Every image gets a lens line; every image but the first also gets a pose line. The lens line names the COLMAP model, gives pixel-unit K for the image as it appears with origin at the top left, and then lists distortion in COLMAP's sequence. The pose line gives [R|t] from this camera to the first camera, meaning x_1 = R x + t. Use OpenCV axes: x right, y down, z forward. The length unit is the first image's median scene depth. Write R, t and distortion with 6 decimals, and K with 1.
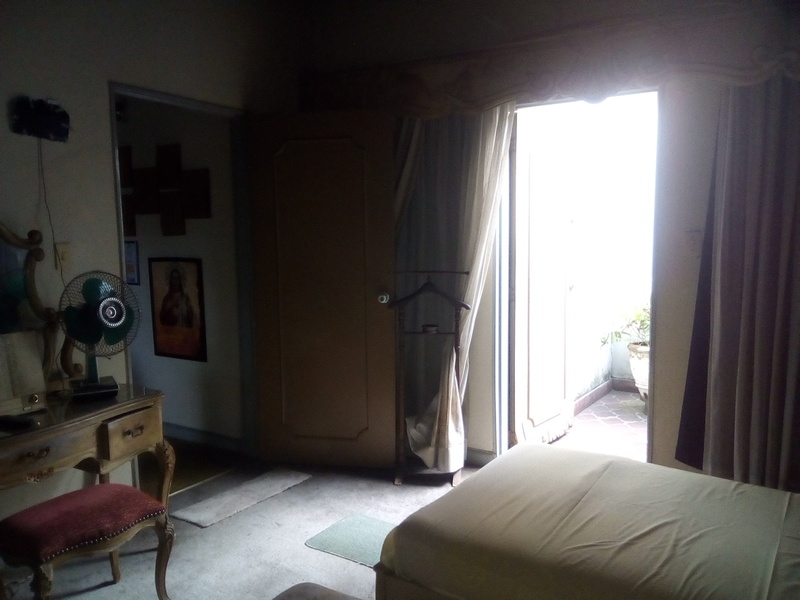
lens RADIAL K [[673.9, 0, 400.0], [0, 673.9, 300.0], [0, 0, 1]] dist [0.012990, 0.008637]
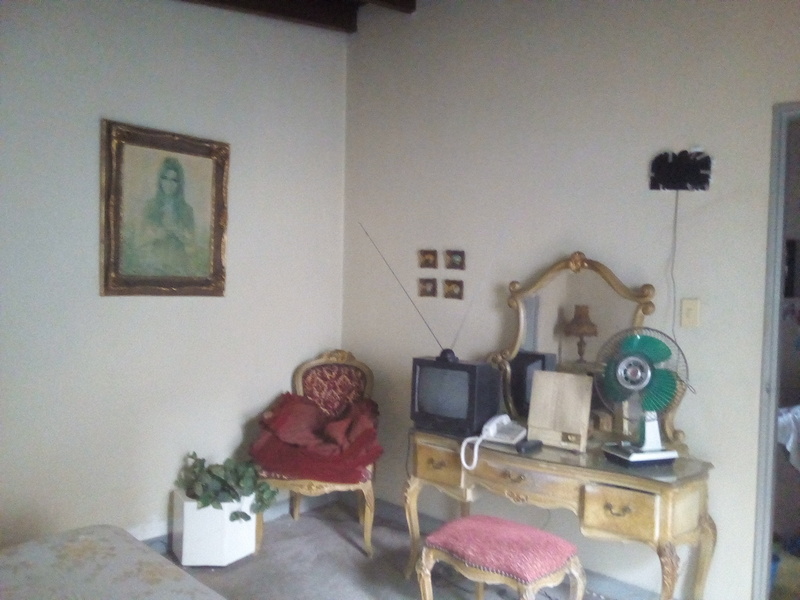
lens RADIAL K [[673.9, 0, 400.0], [0, 673.9, 300.0], [0, 0, 1]] dist [0.012990, 0.008637]
pose [[-0.113733, 0.044279, -0.992524, 0.485135], [-0.132010, 0.989475, 0.059270, -0.088034], [0.984702, 0.137764, -0.106691, 0.735939]]
